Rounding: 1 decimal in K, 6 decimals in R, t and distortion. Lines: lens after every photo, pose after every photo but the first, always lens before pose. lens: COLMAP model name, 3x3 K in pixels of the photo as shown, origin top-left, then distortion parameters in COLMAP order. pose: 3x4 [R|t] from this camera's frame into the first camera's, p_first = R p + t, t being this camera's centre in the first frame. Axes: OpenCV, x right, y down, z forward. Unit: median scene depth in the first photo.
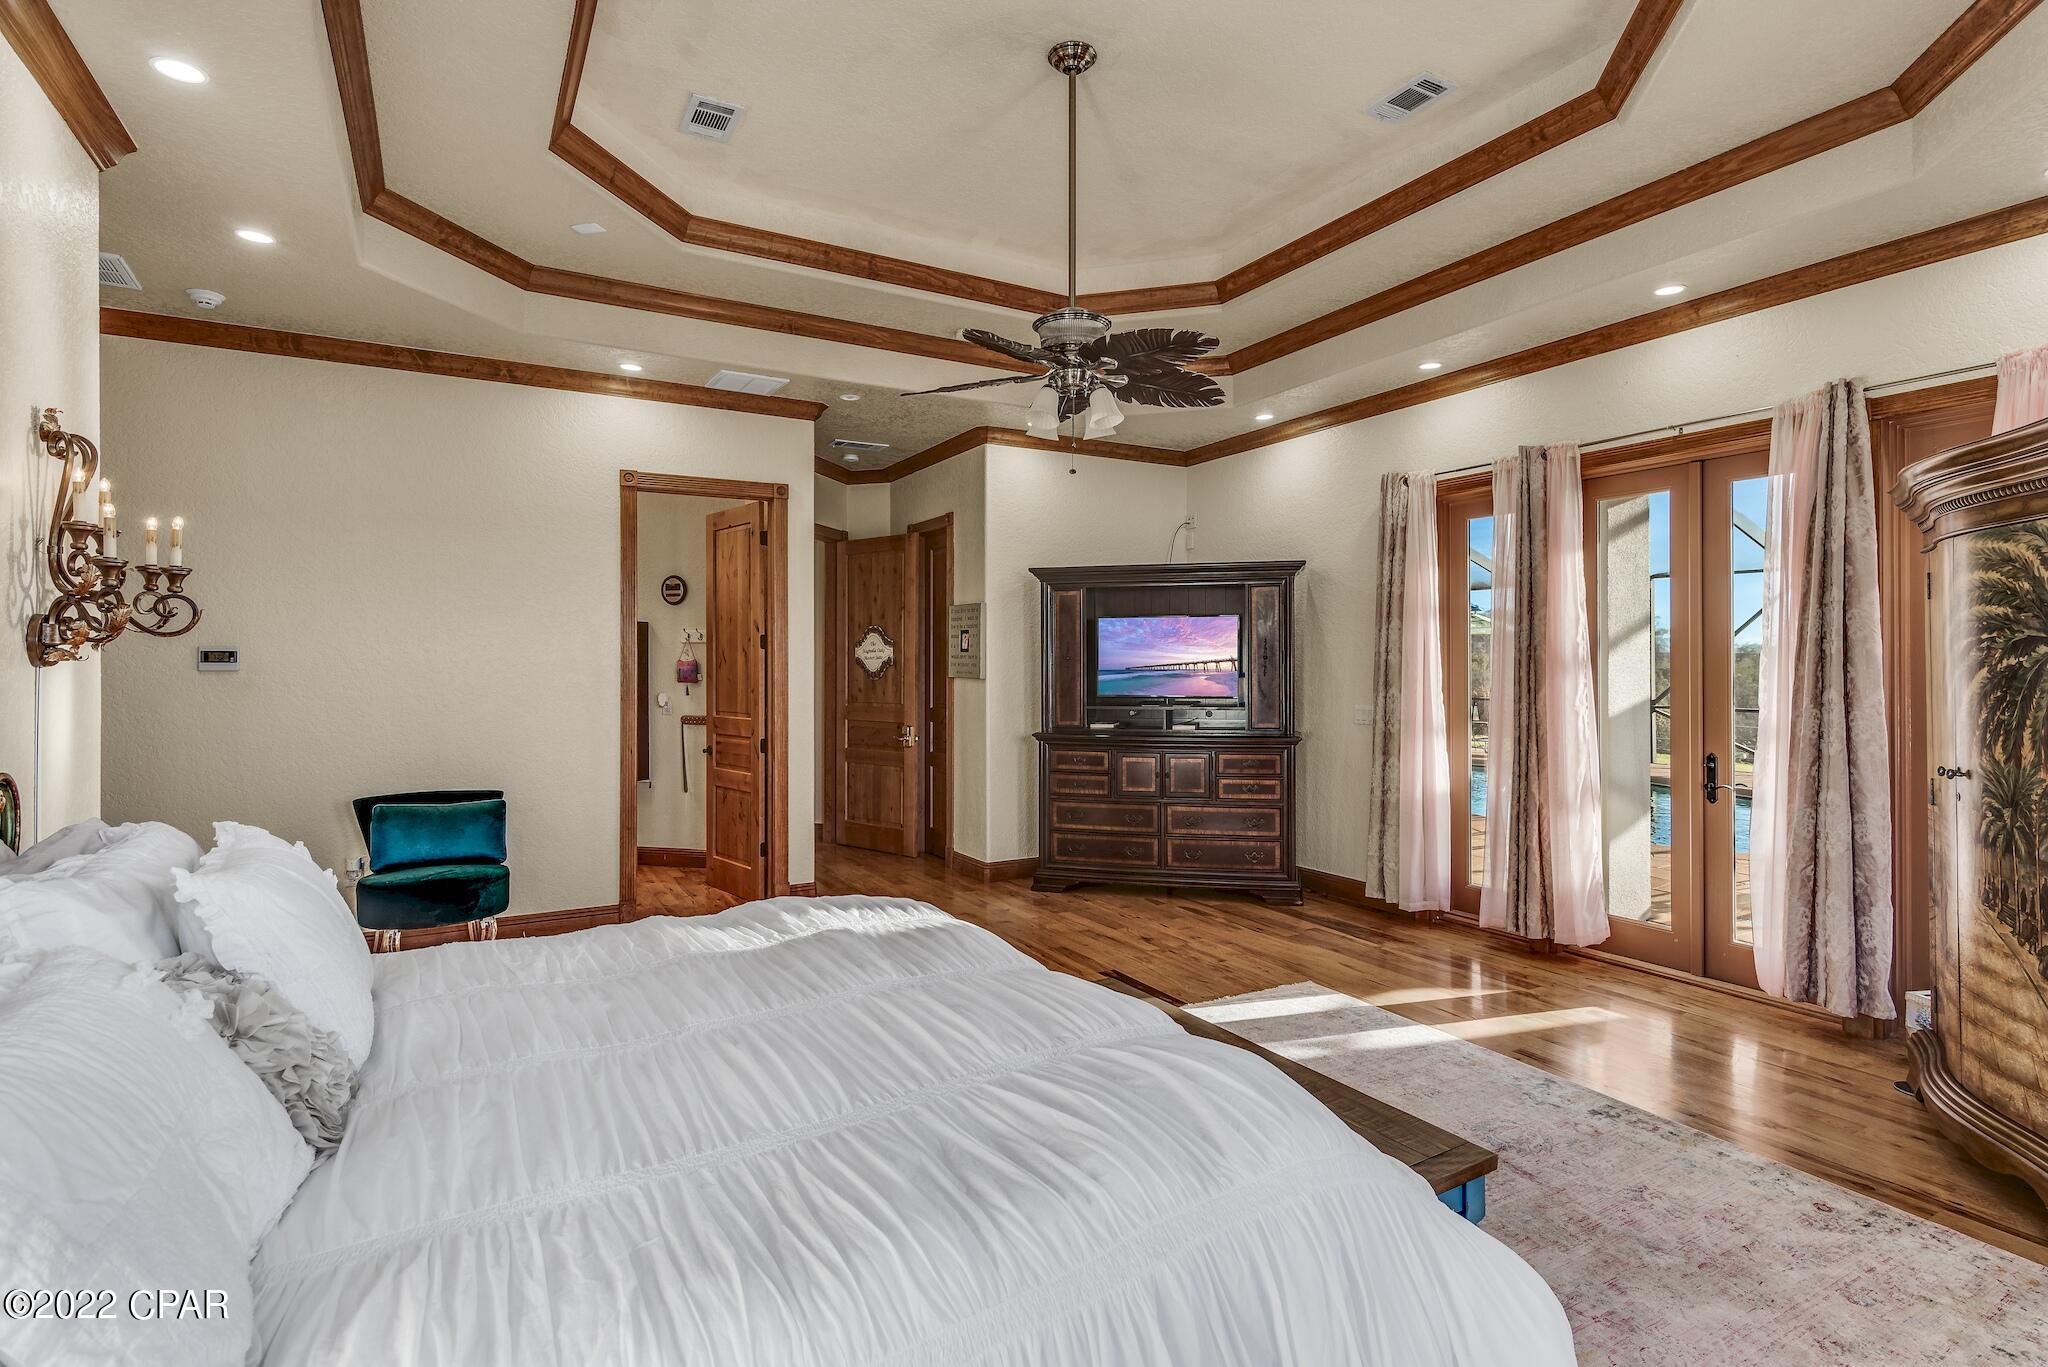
lens RADIAL K [[1006.0, 0, 1014.6], [0, 1006.0, 631.0], [0, 0, 1]] dist [0.001542, 0.000268]
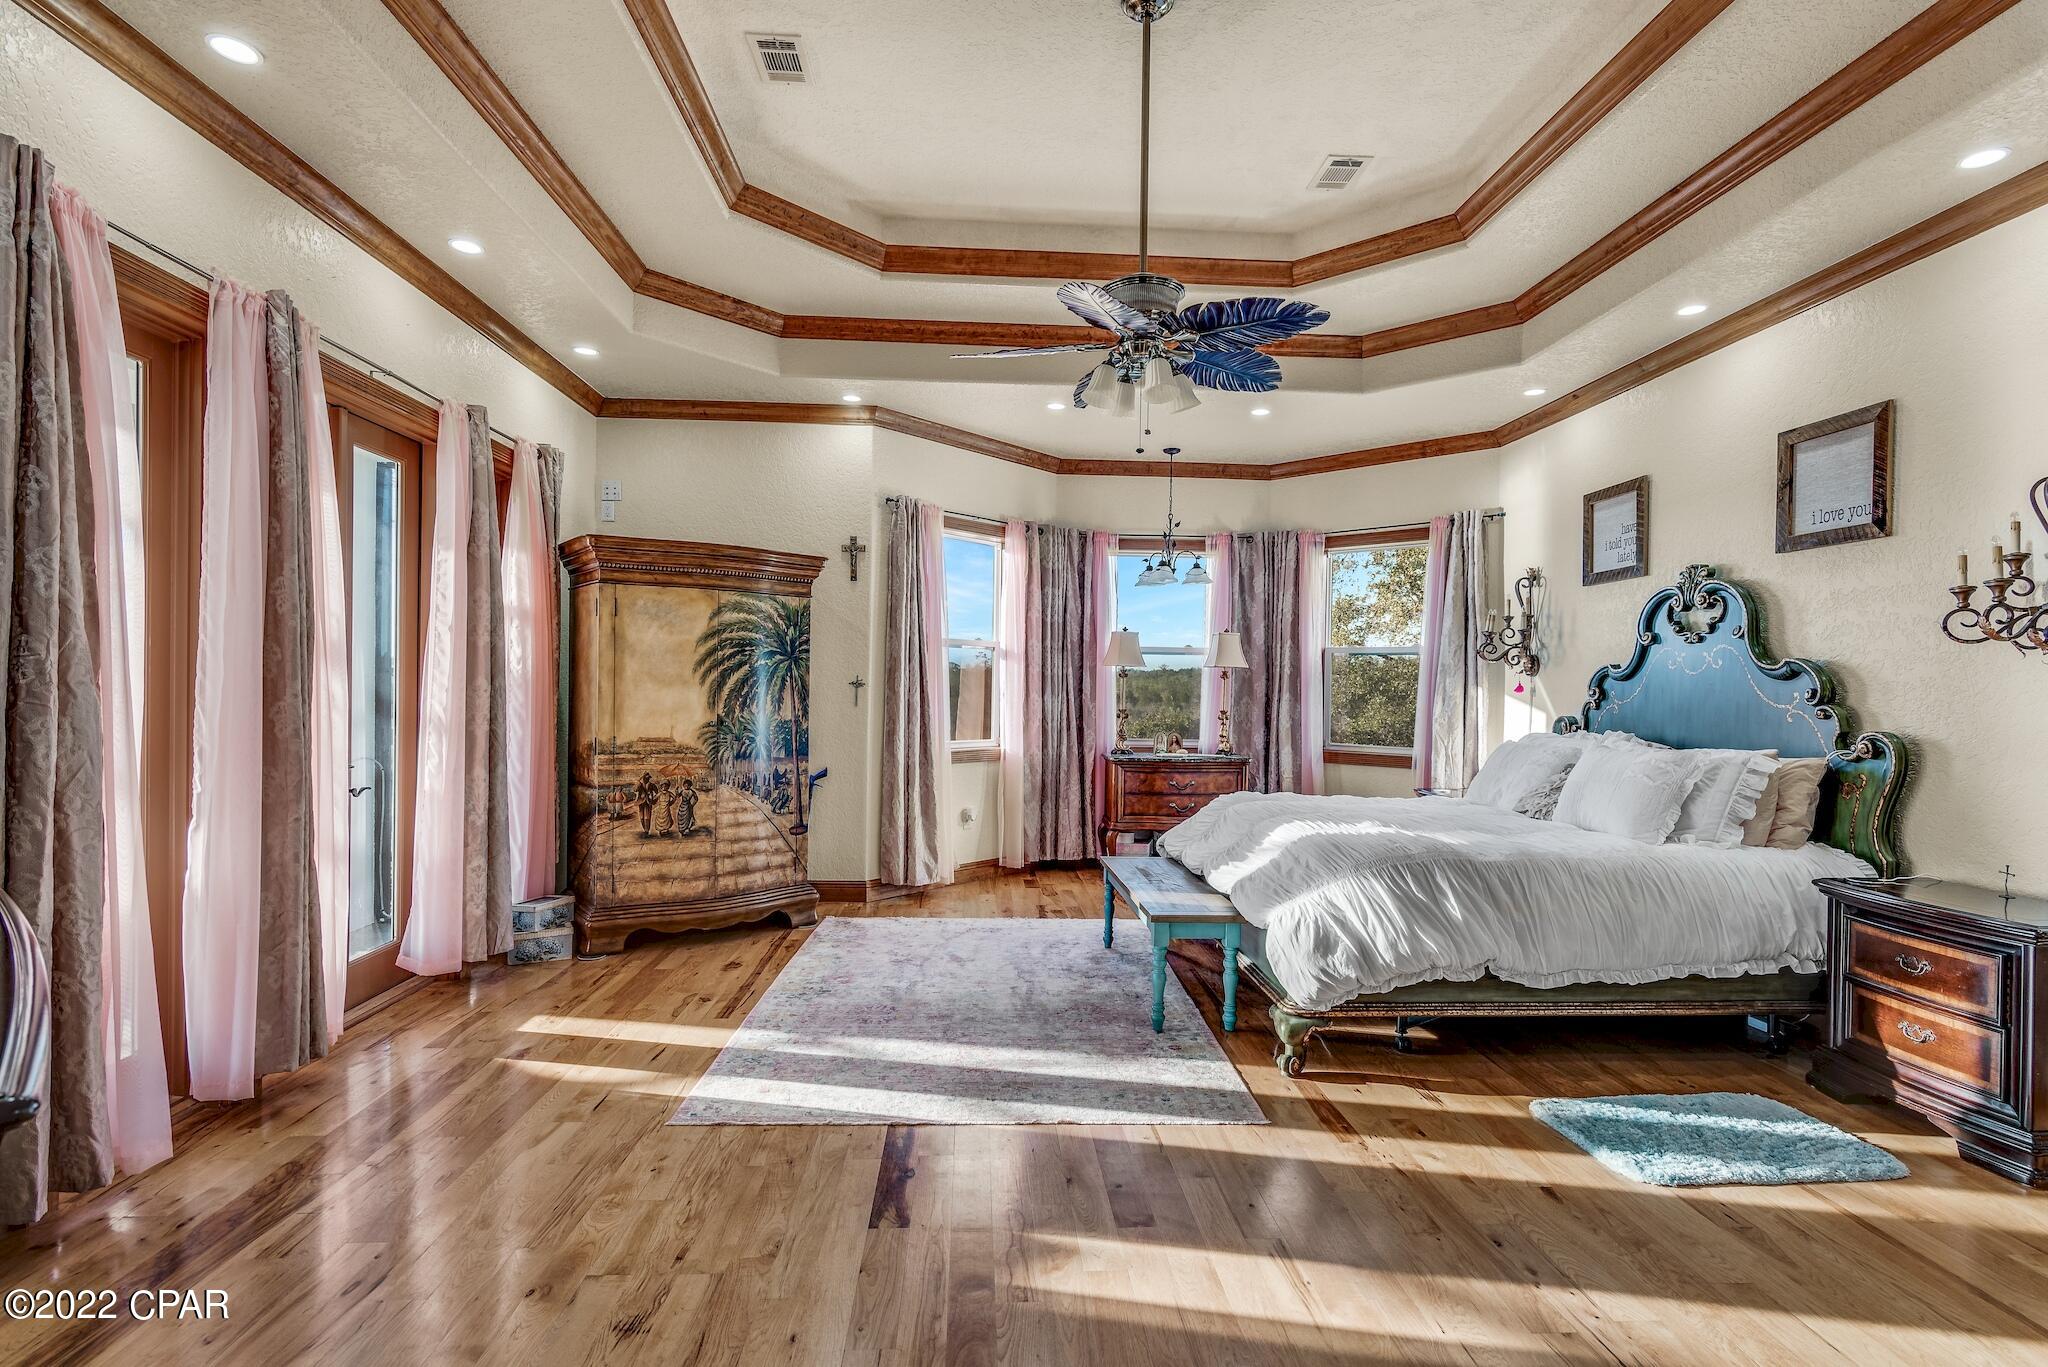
lens RADIAL K [[1020.2, 0, 1024.0], [0, 1020.2, 683.5], [0, 0, 1]] dist [0.004668, 0.000897]
pose [[-0.899617, -0.010747, 0.436547, -0.226088], [-0.028538, 0.999007, -0.034218, 0.079164], [-0.435746, -0.043241, -0.899031, 1.617243]]
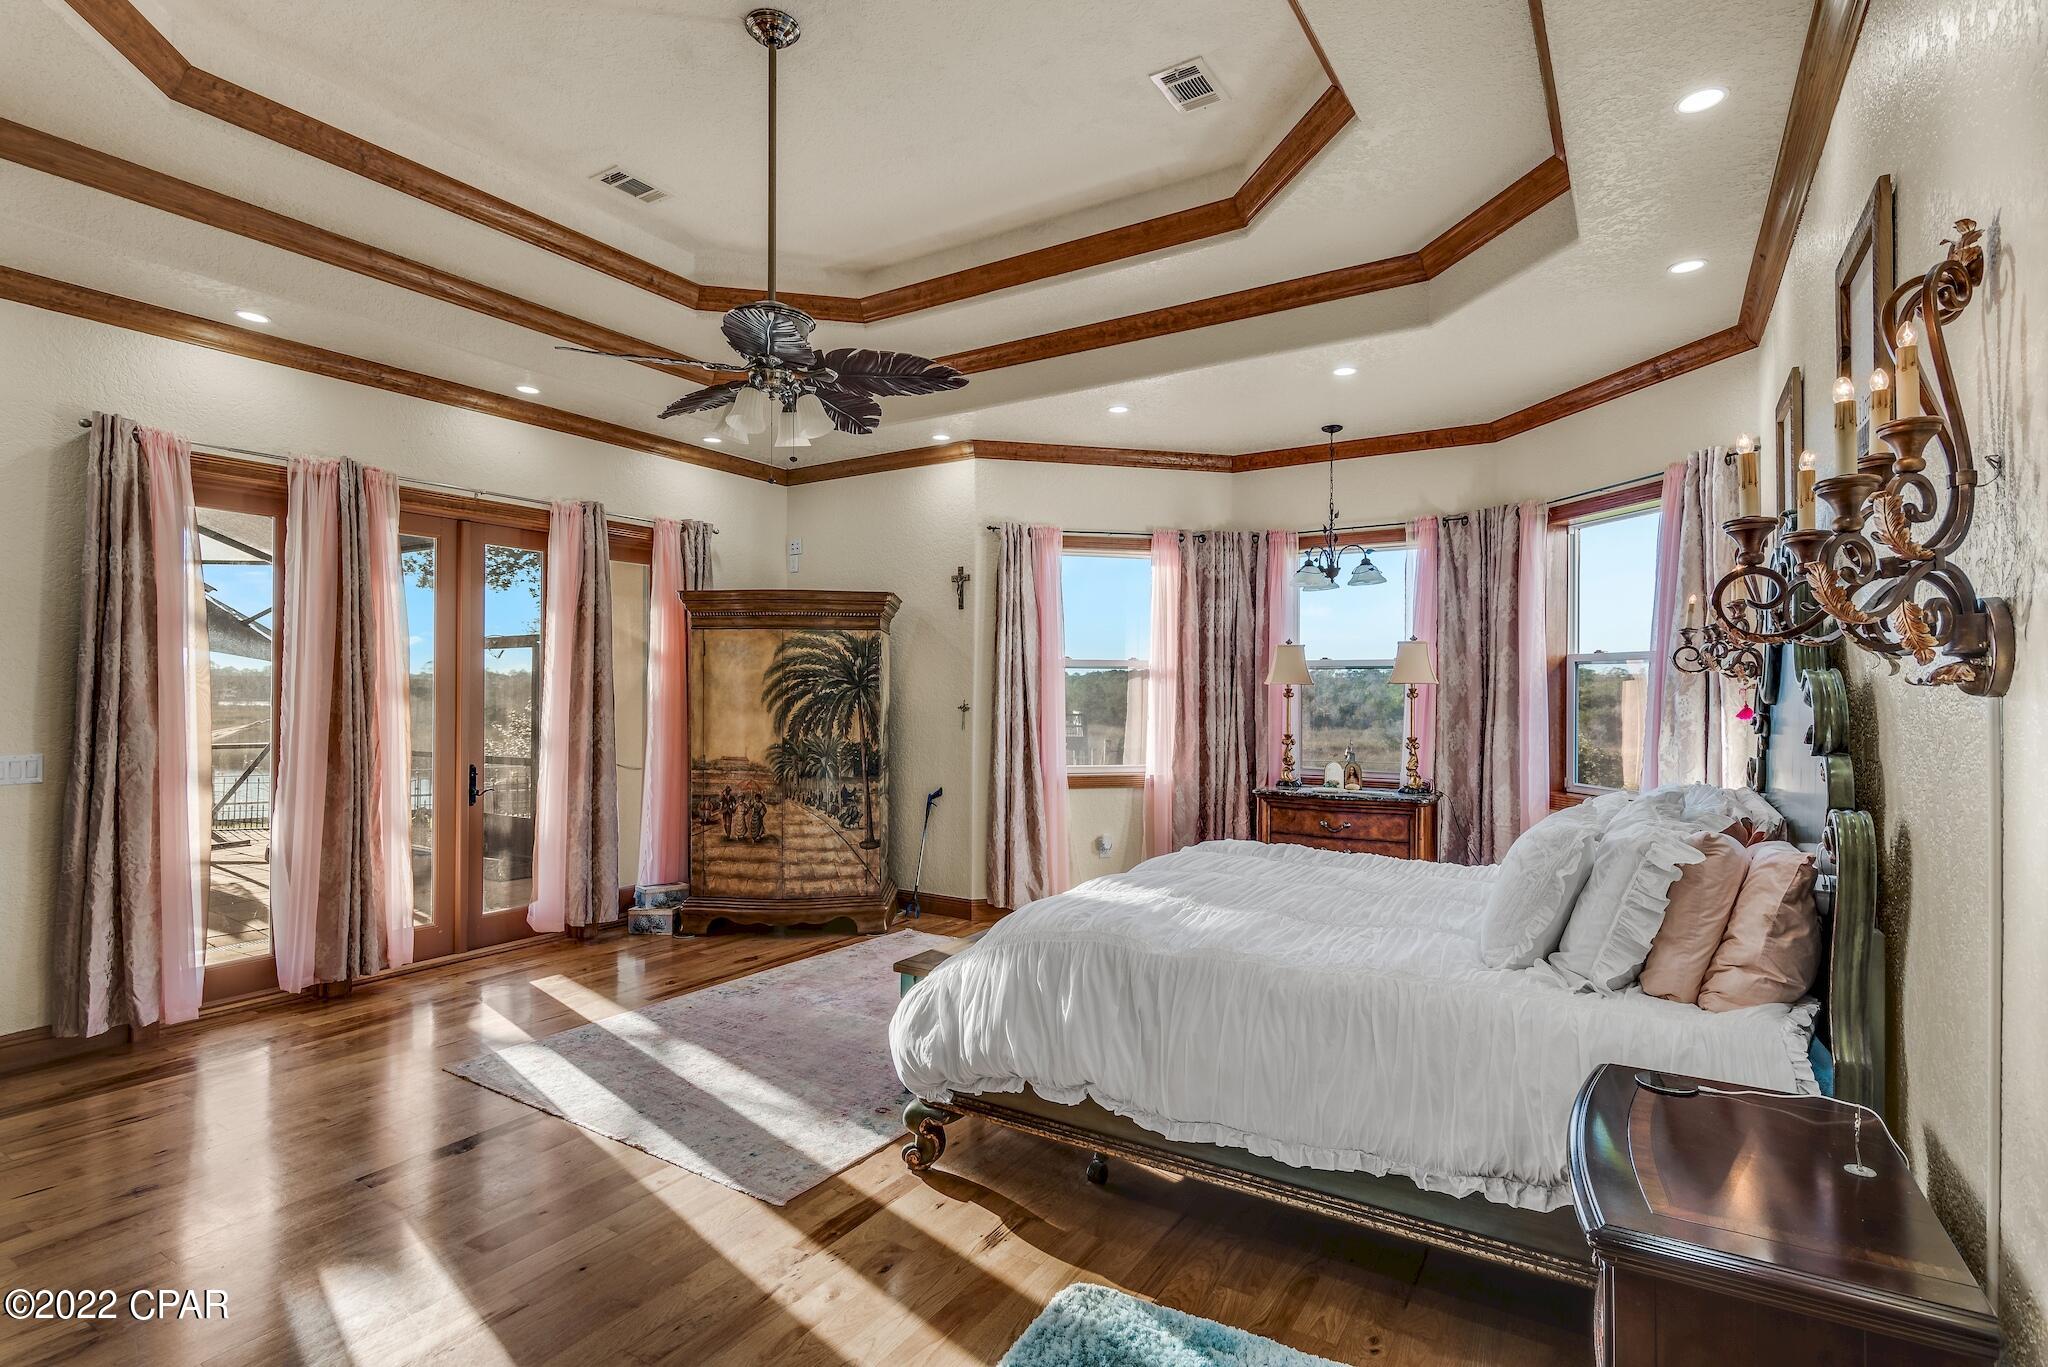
lens RADIAL K [[1013.6, 0, 1035.5], [0, 1013.6, 669.4], [0, 0, 1]] dist [0.001342, 0.000317]
pose [[-0.472394, 0.018539, 0.881192, -0.748845], [-0.032164, 0.998750, -0.038255, 0.033709], [-0.880800, -0.046414, -0.471207, 1.032622]]
